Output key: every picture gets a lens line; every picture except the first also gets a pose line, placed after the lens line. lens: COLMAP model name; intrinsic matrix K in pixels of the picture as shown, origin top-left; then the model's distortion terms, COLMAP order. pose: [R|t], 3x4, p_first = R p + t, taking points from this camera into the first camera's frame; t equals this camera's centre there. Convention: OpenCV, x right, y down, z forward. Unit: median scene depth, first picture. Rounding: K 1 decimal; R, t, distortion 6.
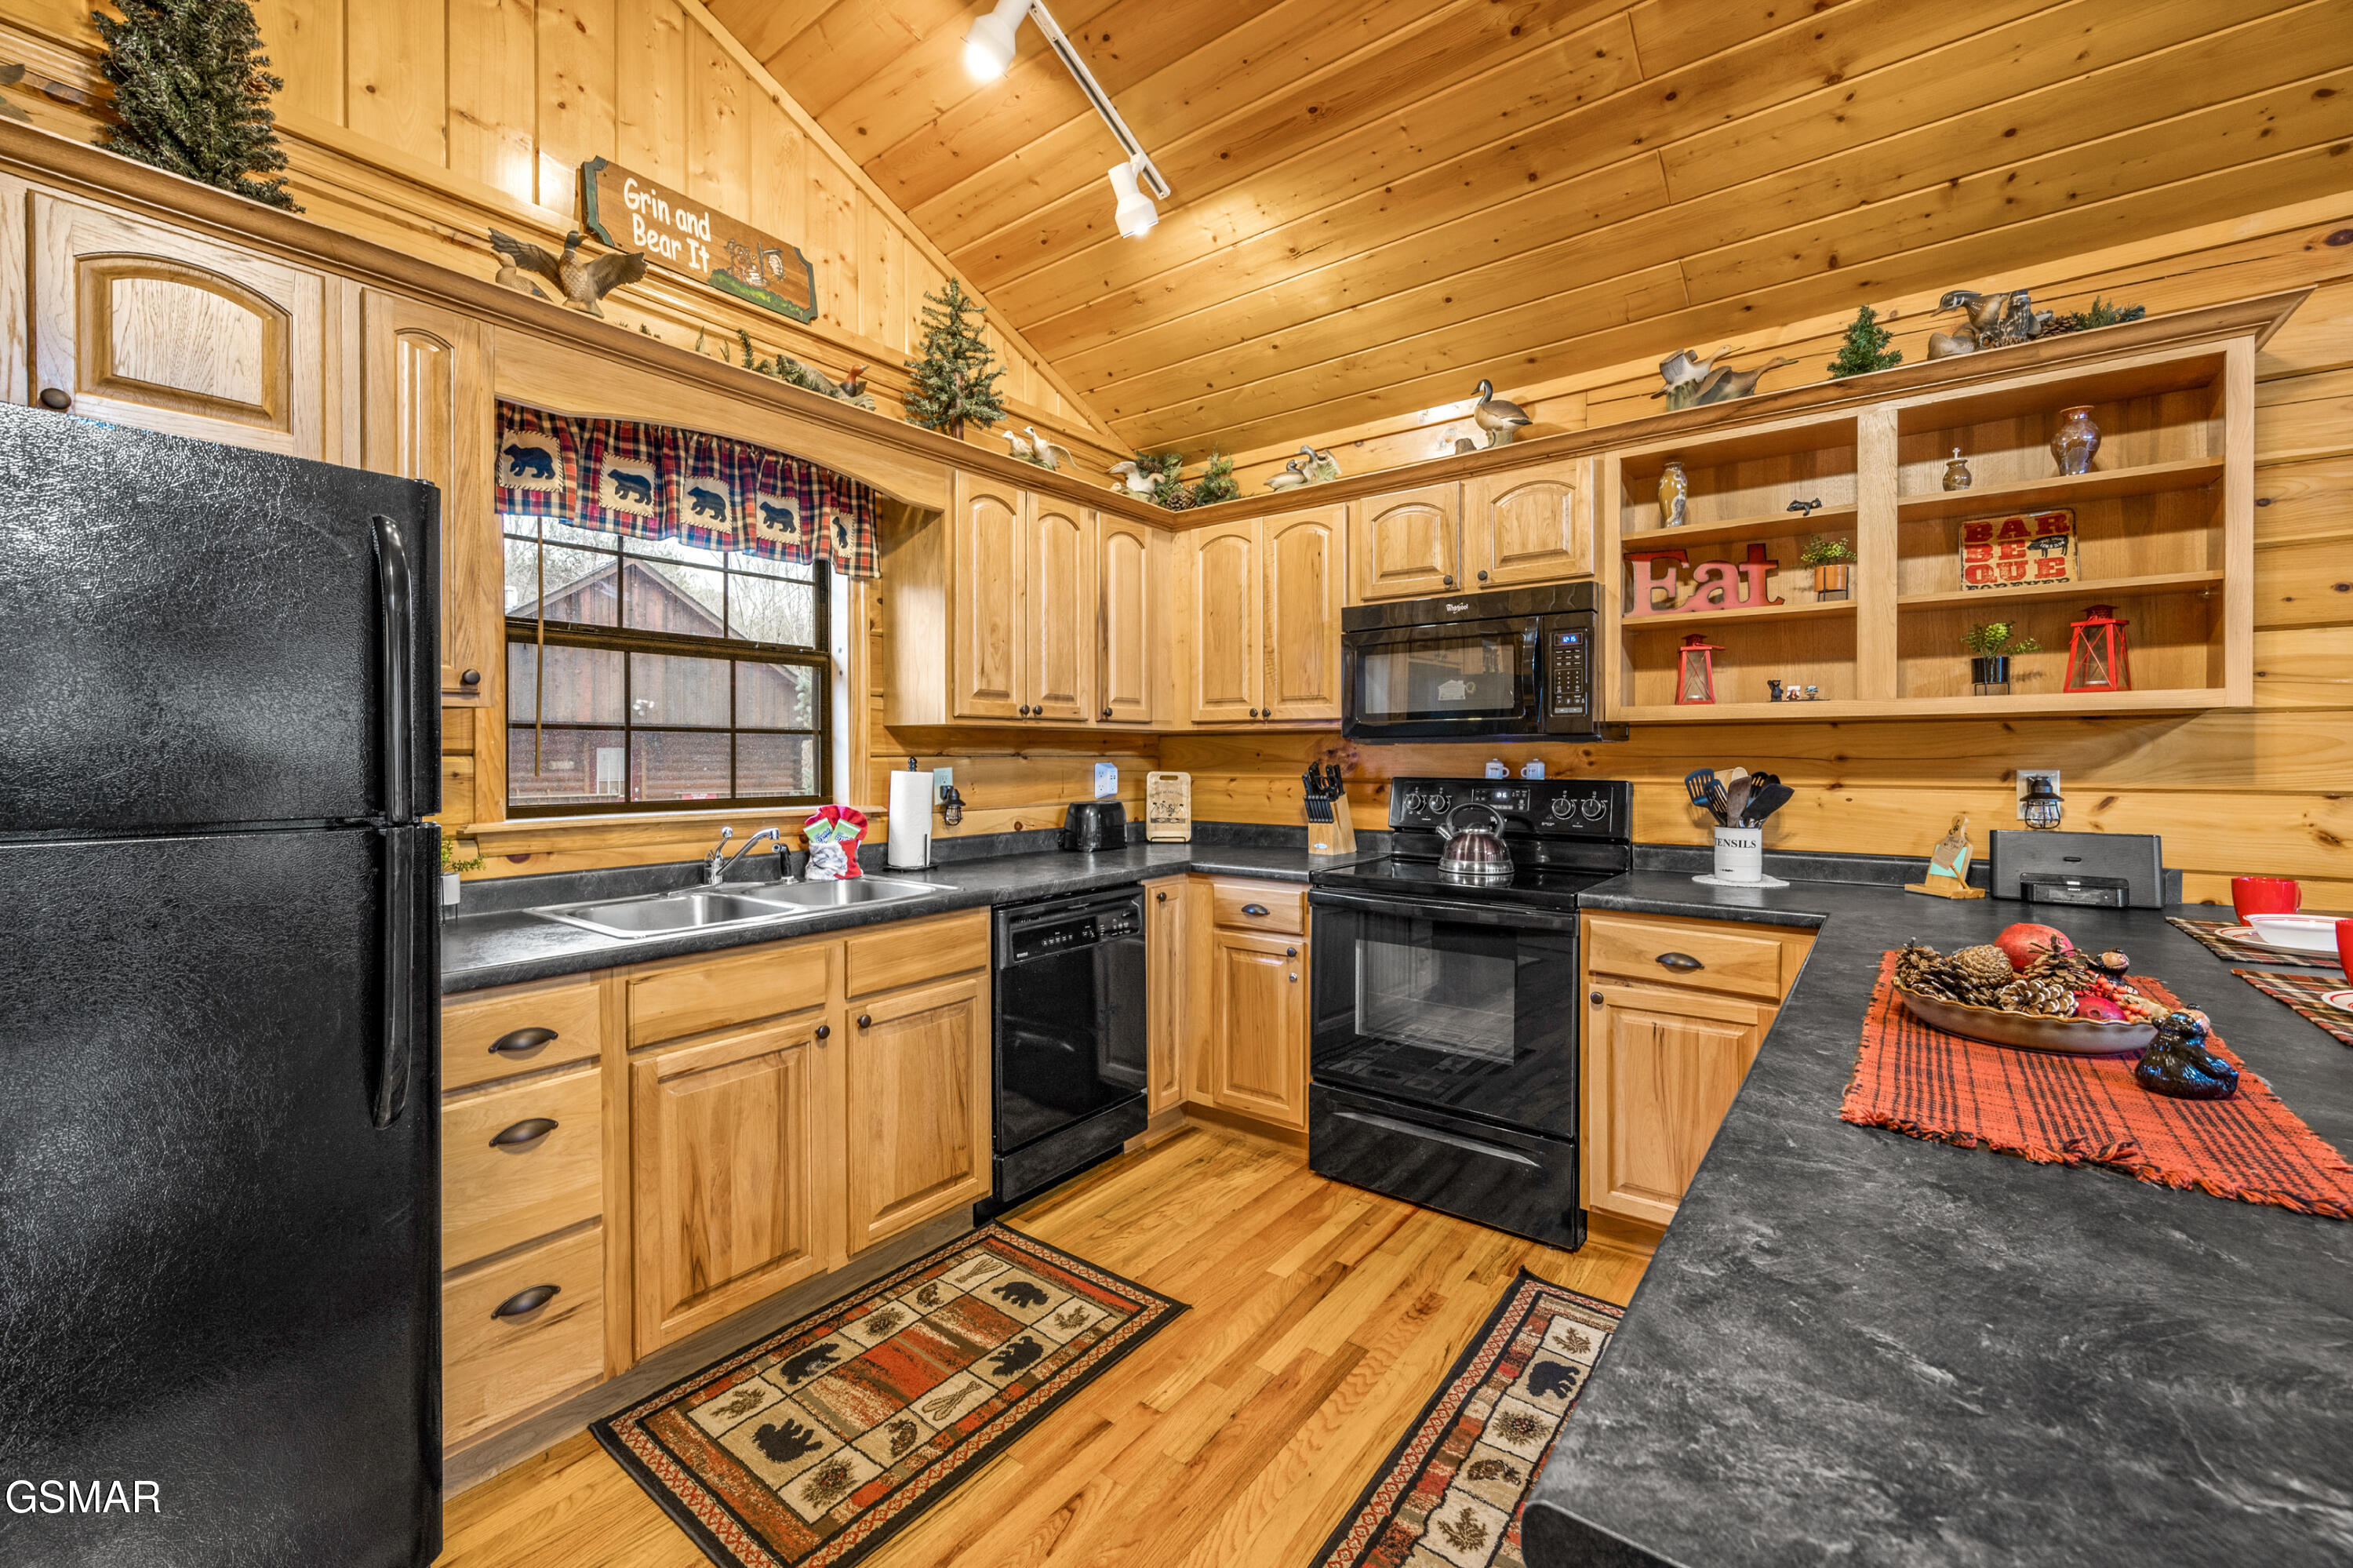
lens RADIAL K [[945.4, 0, 1167.5], [0, 945.4, 769.0], [0, 0, 1]] dist [-0.000647, -0.000145]
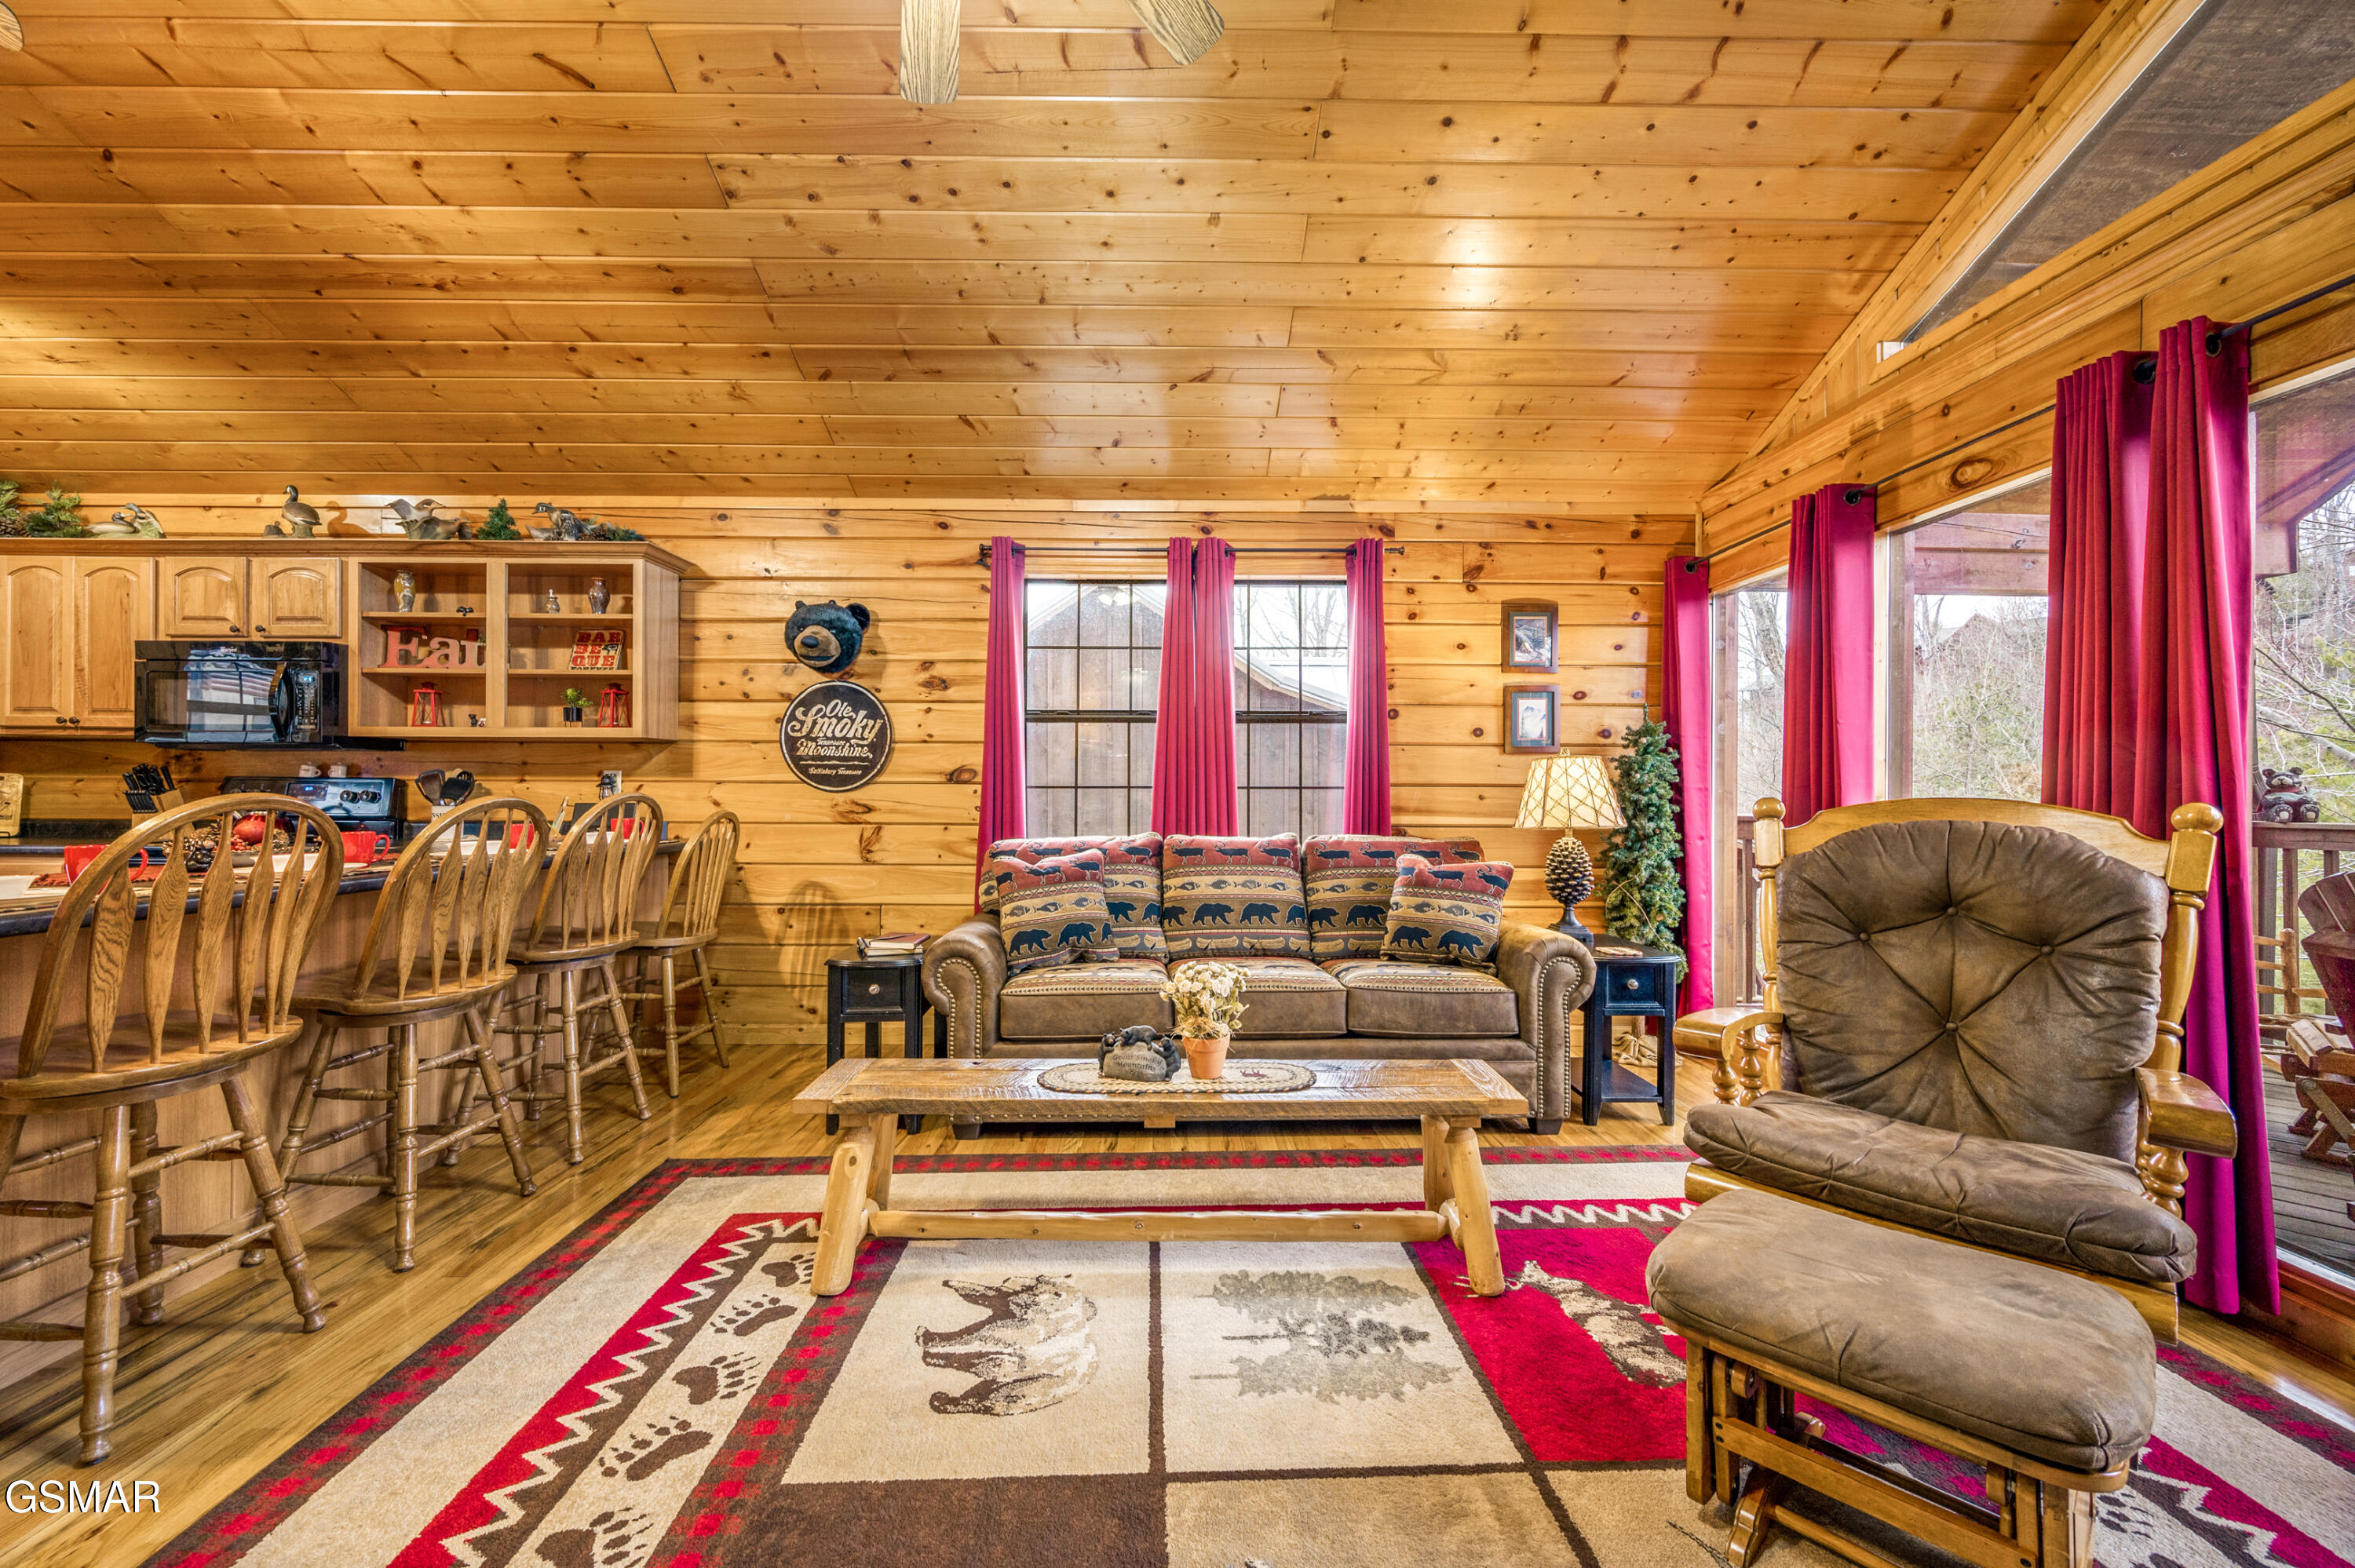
lens RADIAL K [[946.0, 0, 1172.7], [0, 946.0, 792.4], [0, 0, 1]] dist [-0.000647, -0.000145]
pose [[0.789291, 0.005073, 0.613999, 0.581136], [0.002389, 0.999933, -0.011332, 0.059228], [-0.614015, 0.010411, 0.789226, -0.984217]]
